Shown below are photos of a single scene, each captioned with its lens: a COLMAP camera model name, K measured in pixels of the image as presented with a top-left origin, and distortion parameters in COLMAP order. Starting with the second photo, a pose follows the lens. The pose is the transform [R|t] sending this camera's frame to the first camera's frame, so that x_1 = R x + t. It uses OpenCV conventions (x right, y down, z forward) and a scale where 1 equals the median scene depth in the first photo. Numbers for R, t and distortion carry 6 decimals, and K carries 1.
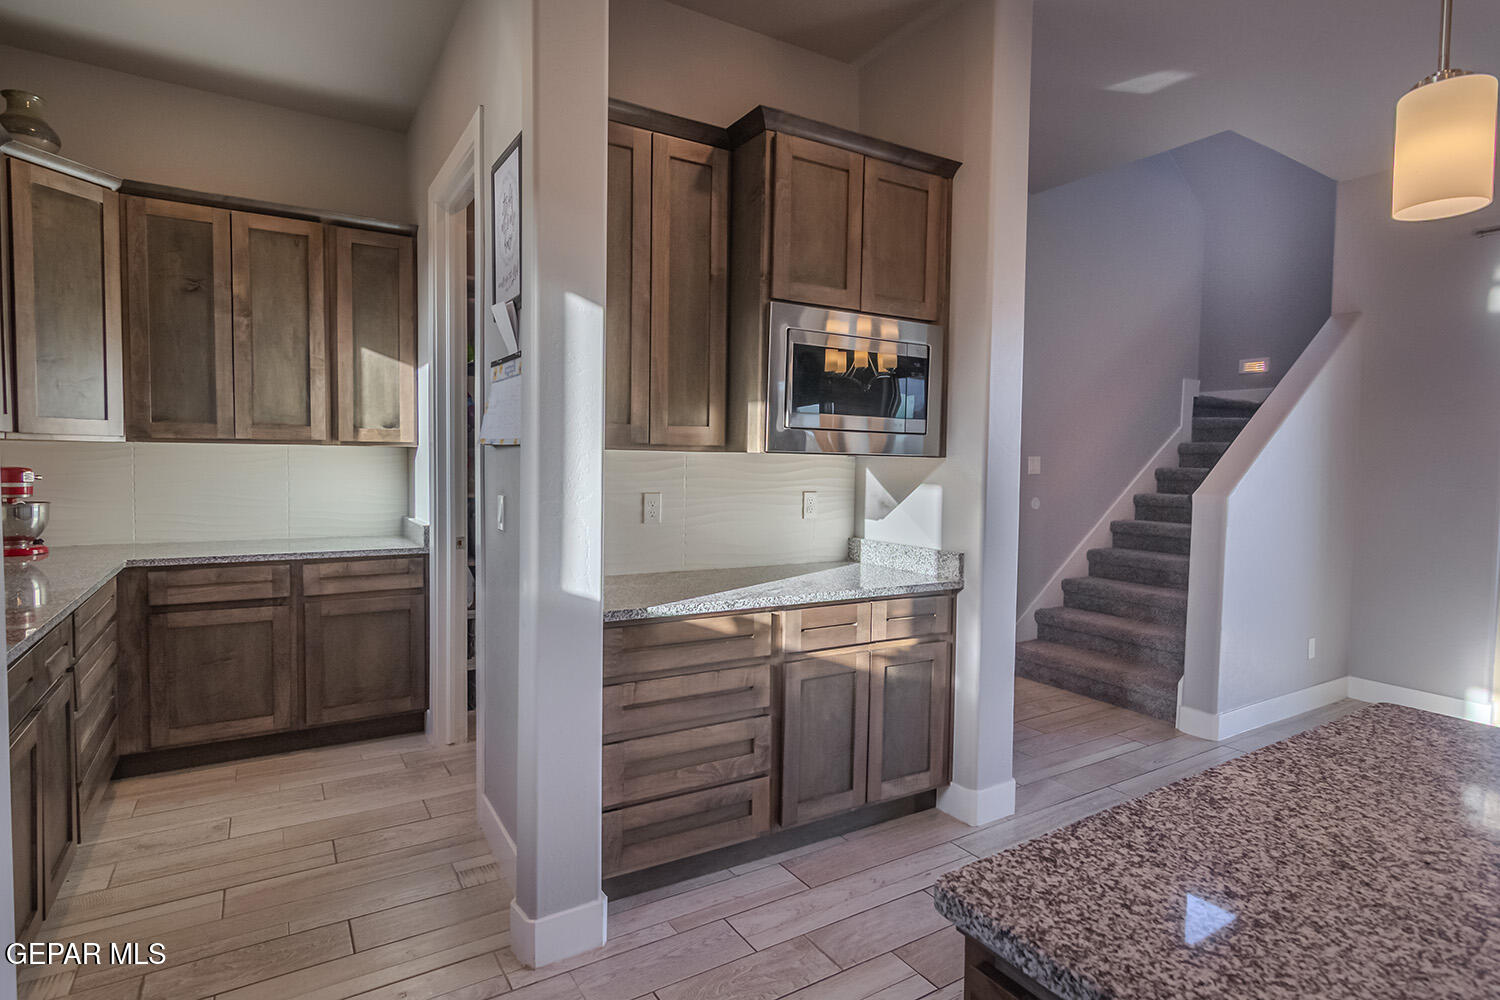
lens RADIAL K [[796.1, 0, 801.8], [0, 796.1, 484.8], [0, 0, 1]] dist [-0.002267, 0.002805]
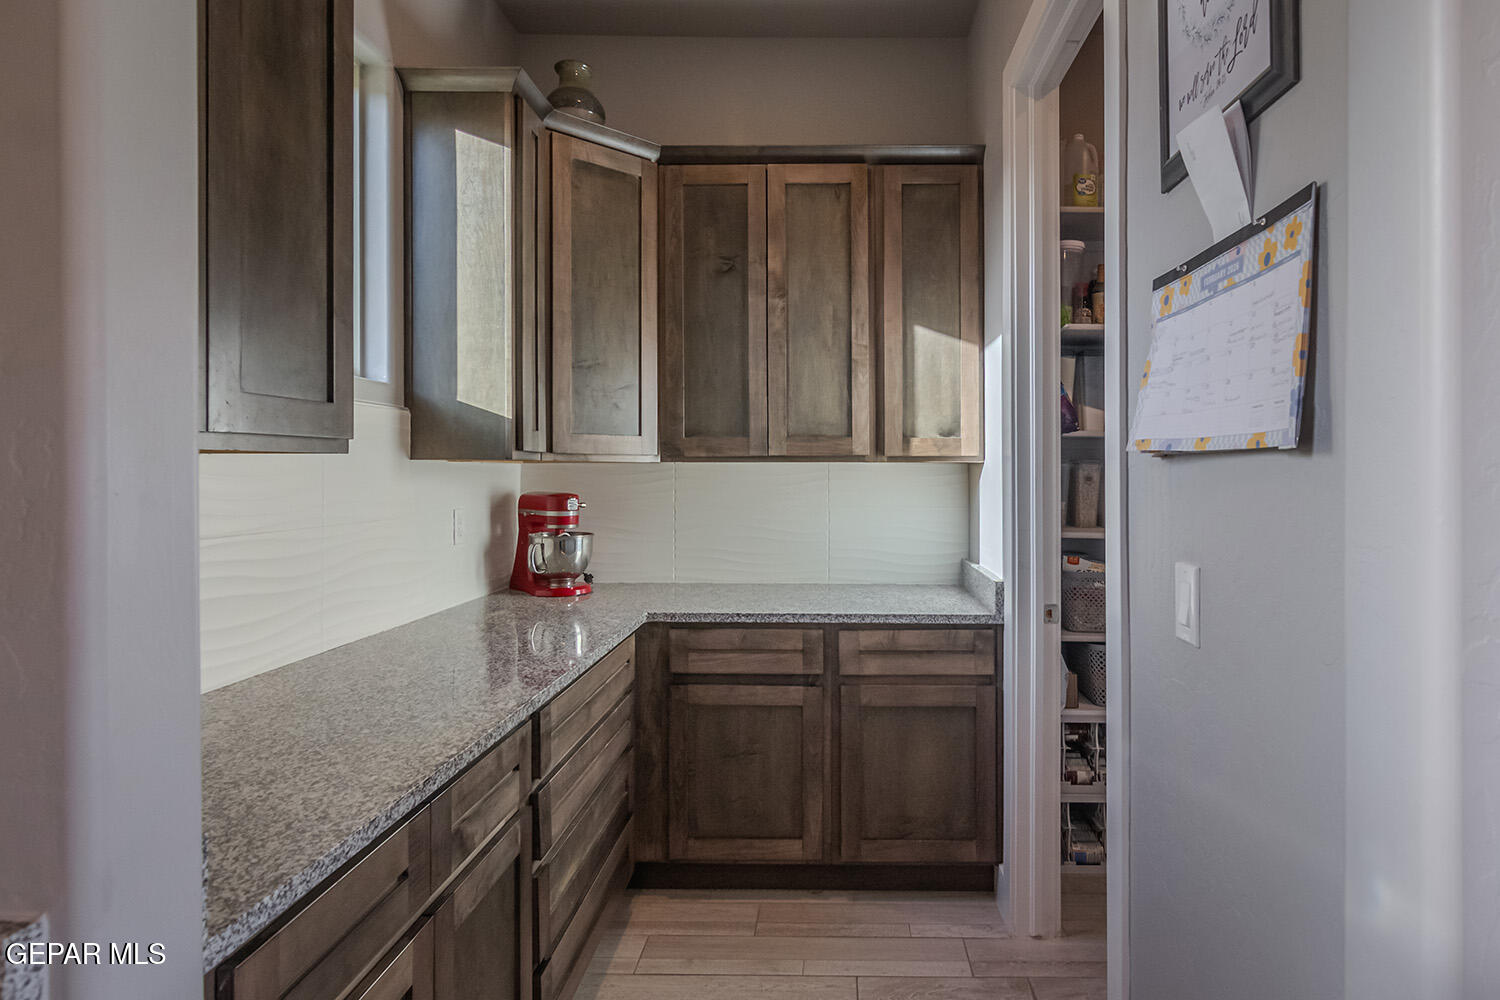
lens RADIAL K [[796.1, 0, 821.8], [0, 796.1, 464.6], [0, 0, 1]] dist [-0.002267, 0.002805]
pose [[0.814879, -0.016403, -0.579399, -0.229964], [-0.009567, 0.999083, -0.041740, -0.018031], [0.579552, 0.039557, 0.813975, 0.415278]]
